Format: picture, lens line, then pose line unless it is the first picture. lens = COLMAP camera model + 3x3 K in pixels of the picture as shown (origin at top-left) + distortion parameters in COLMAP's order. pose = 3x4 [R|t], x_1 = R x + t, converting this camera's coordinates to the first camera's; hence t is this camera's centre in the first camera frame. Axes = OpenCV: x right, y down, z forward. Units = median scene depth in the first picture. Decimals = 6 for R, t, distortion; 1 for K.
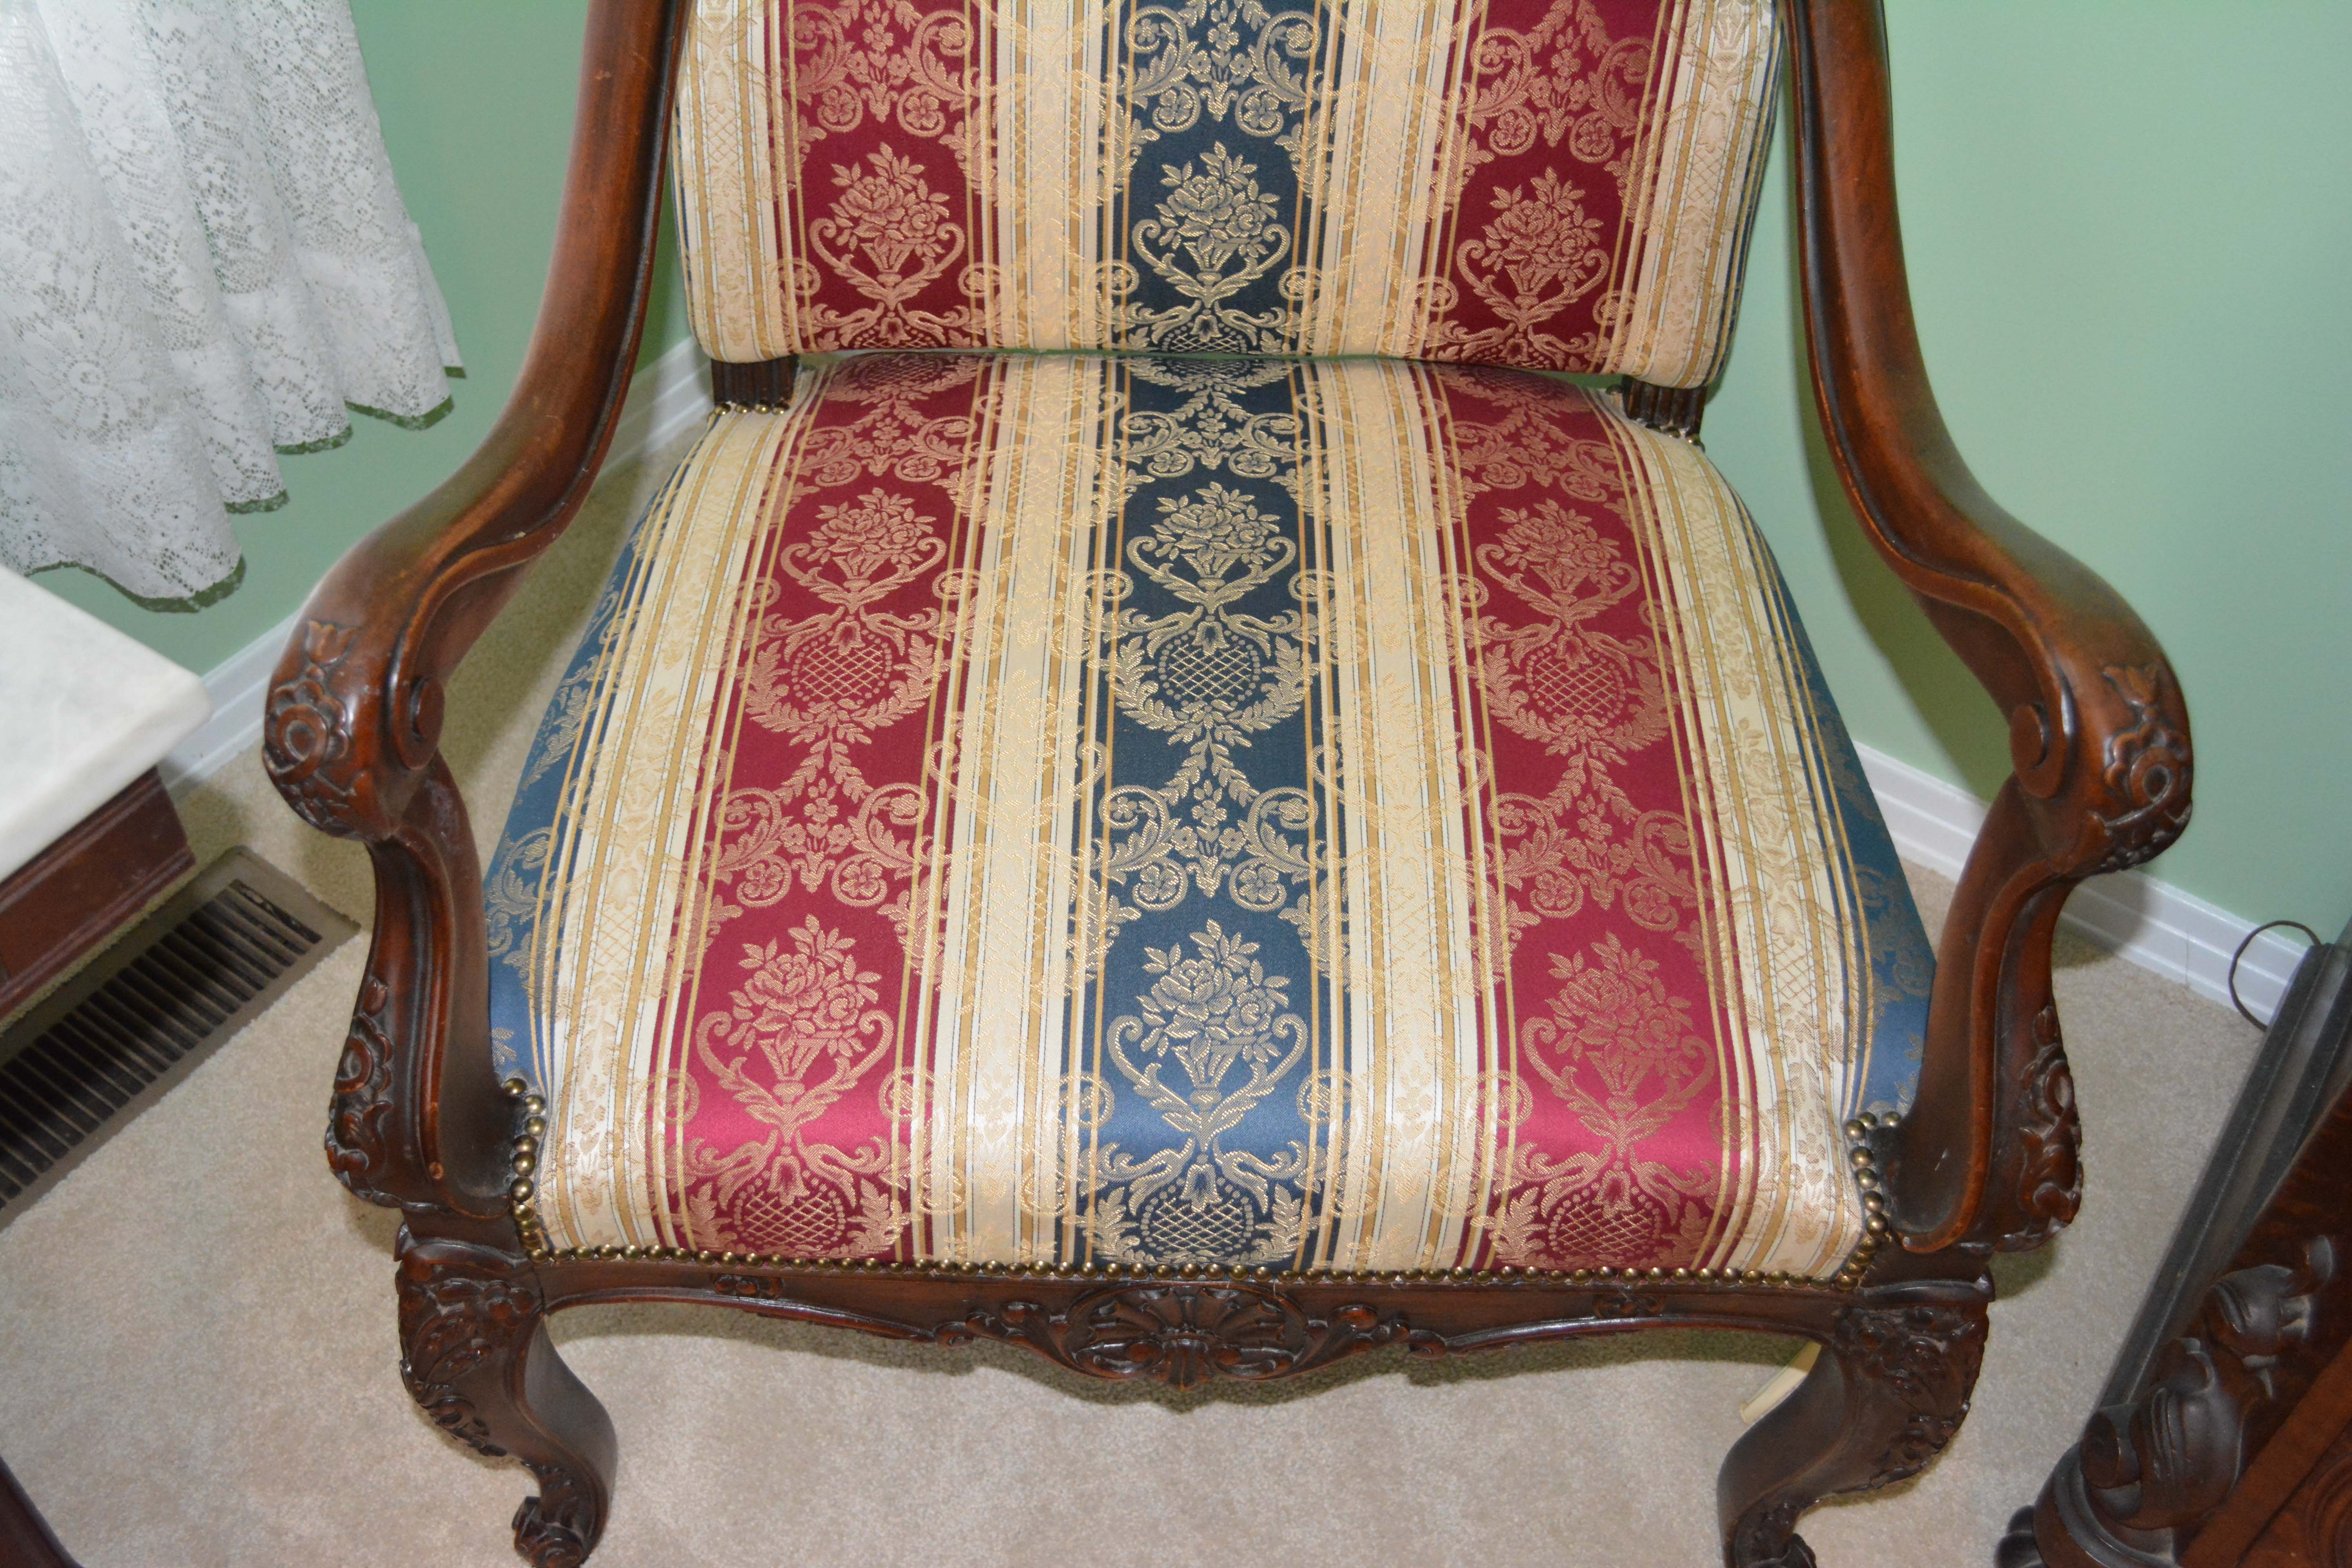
lens RADIAL K [[2370.6, 0, 1185.0], [0, 2370.6, 785.4], [0, 0, 1]] dist [-0.056631, 0.000000]
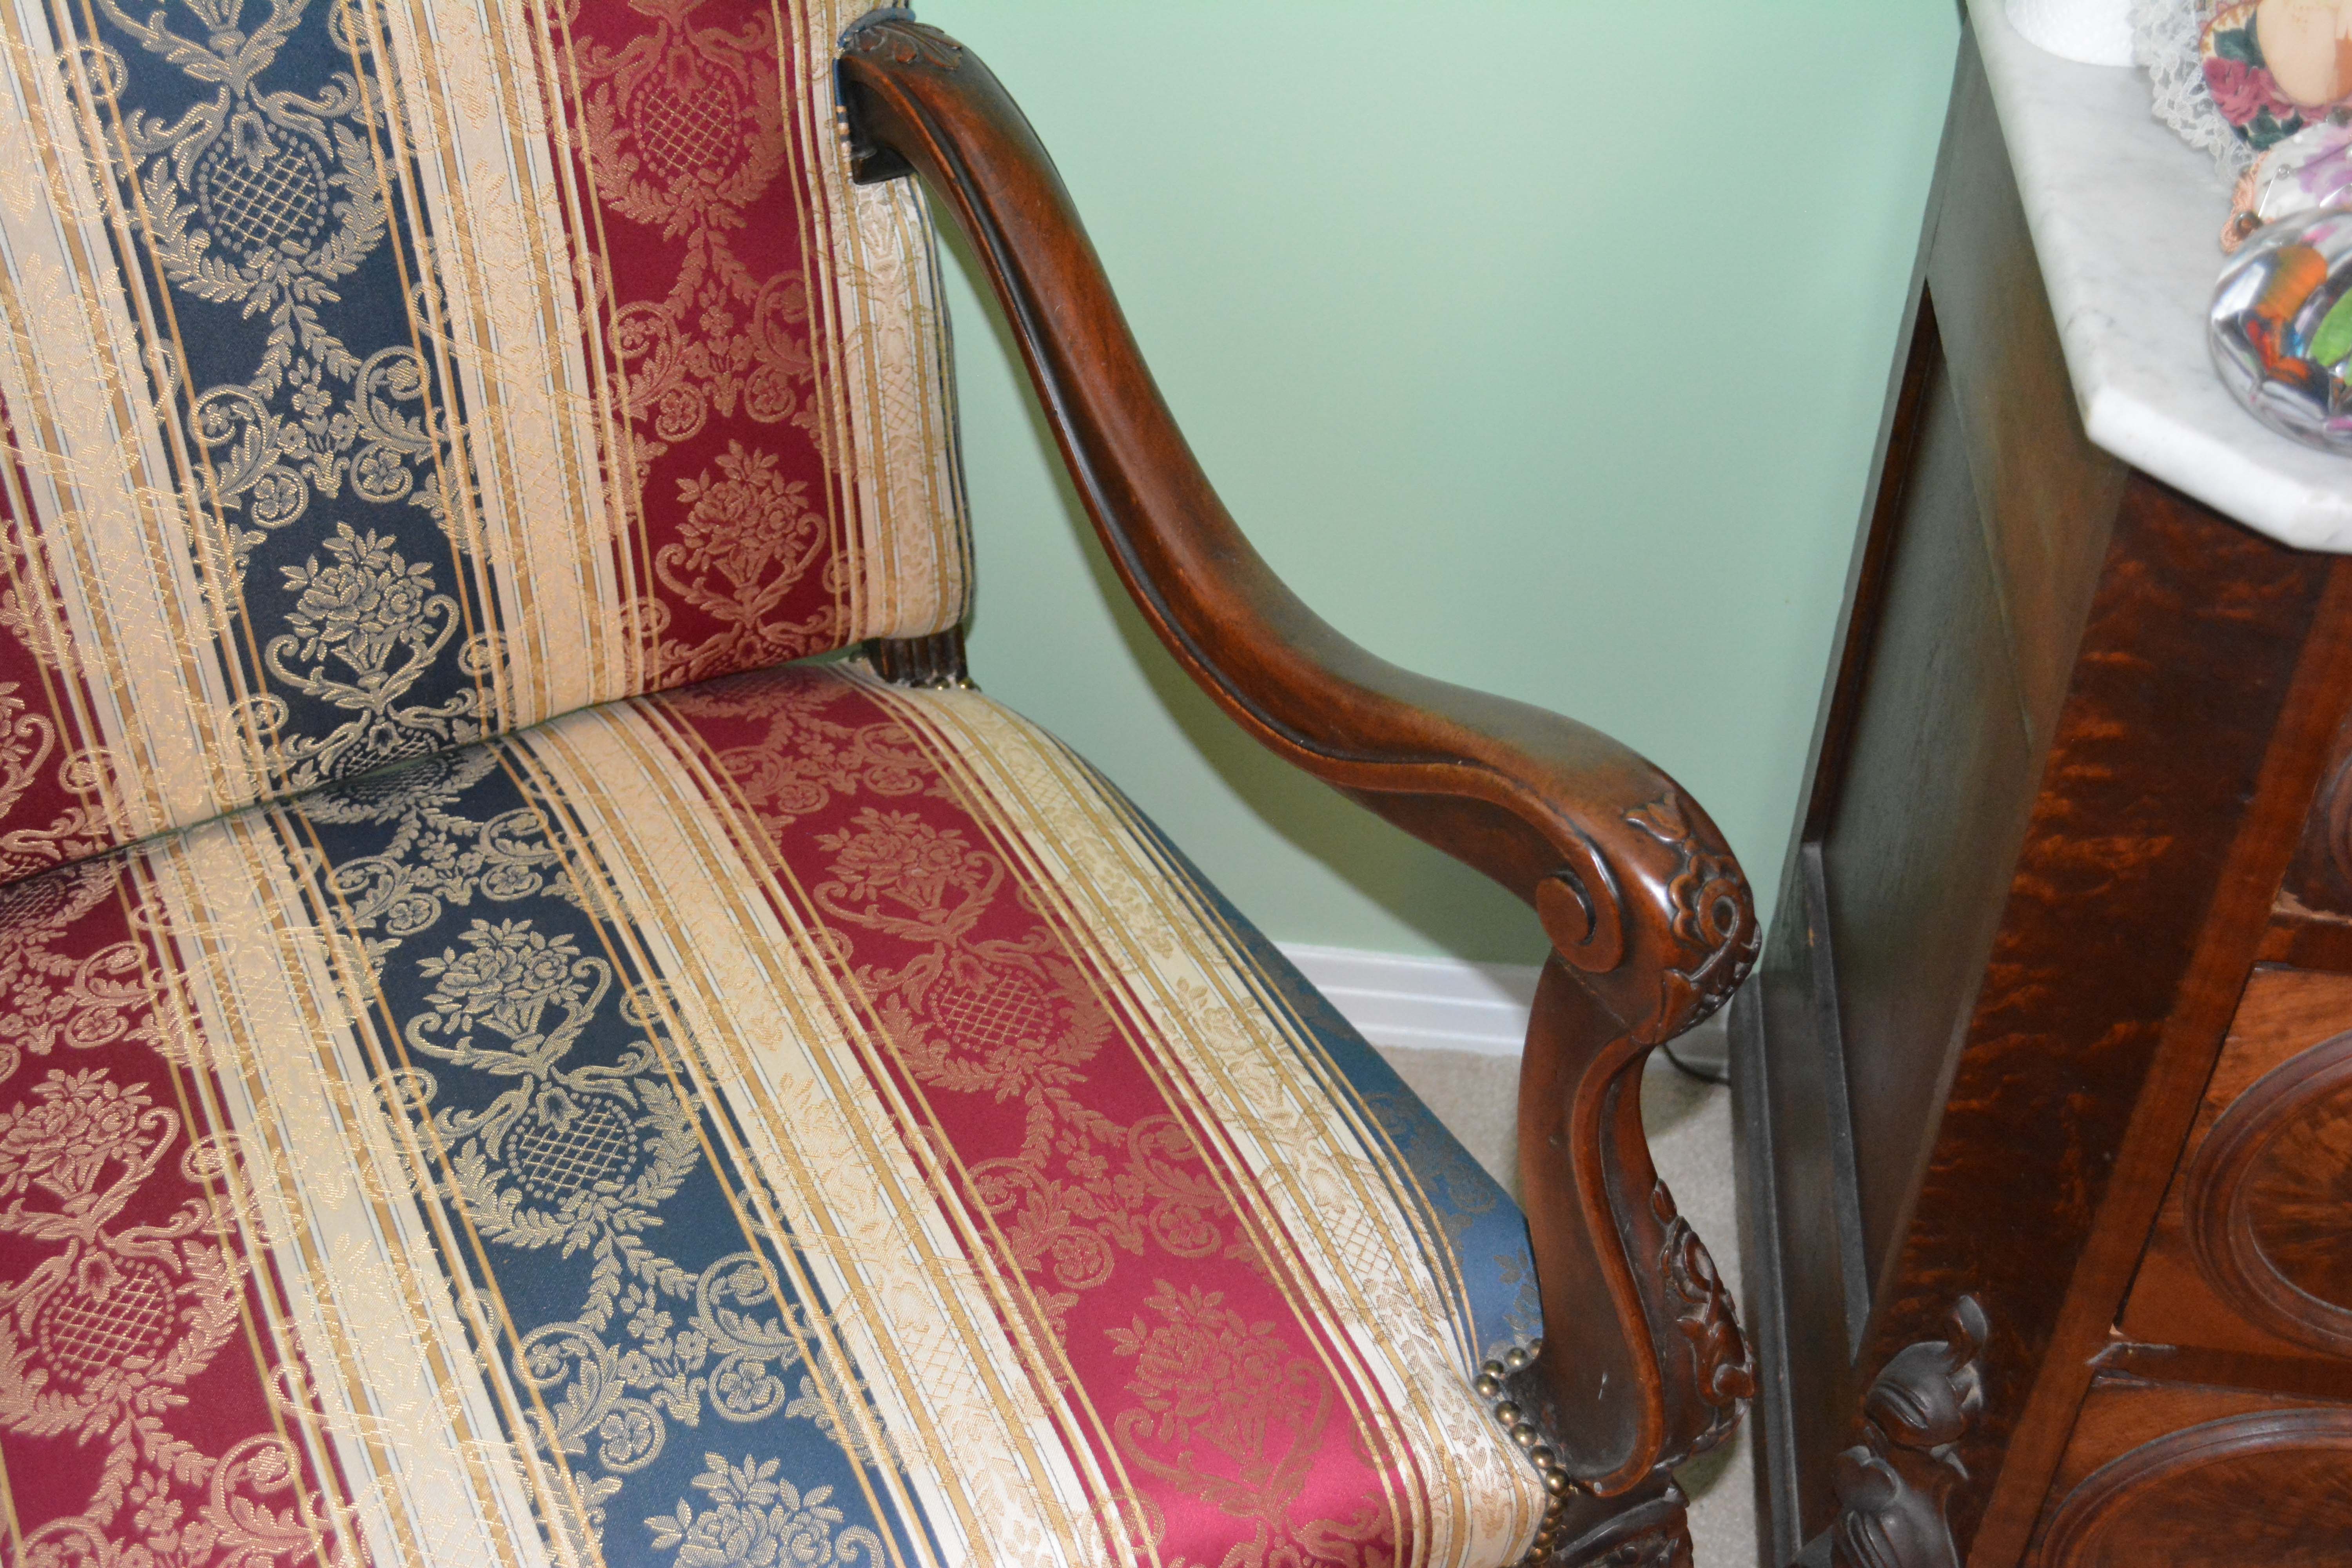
lens RADIAL K [[2610.1, 0, 1166.6], [0, 2610.1, 782.3], [0, 0, 1]] dist [-0.048063, 0.000000]
pose [[0.884422, -0.312139, 0.346940, -0.076292], [0.343228, 0.938761, -0.030363, -0.067429], [-0.316217, 0.145933, 0.937396, 0.090867]]
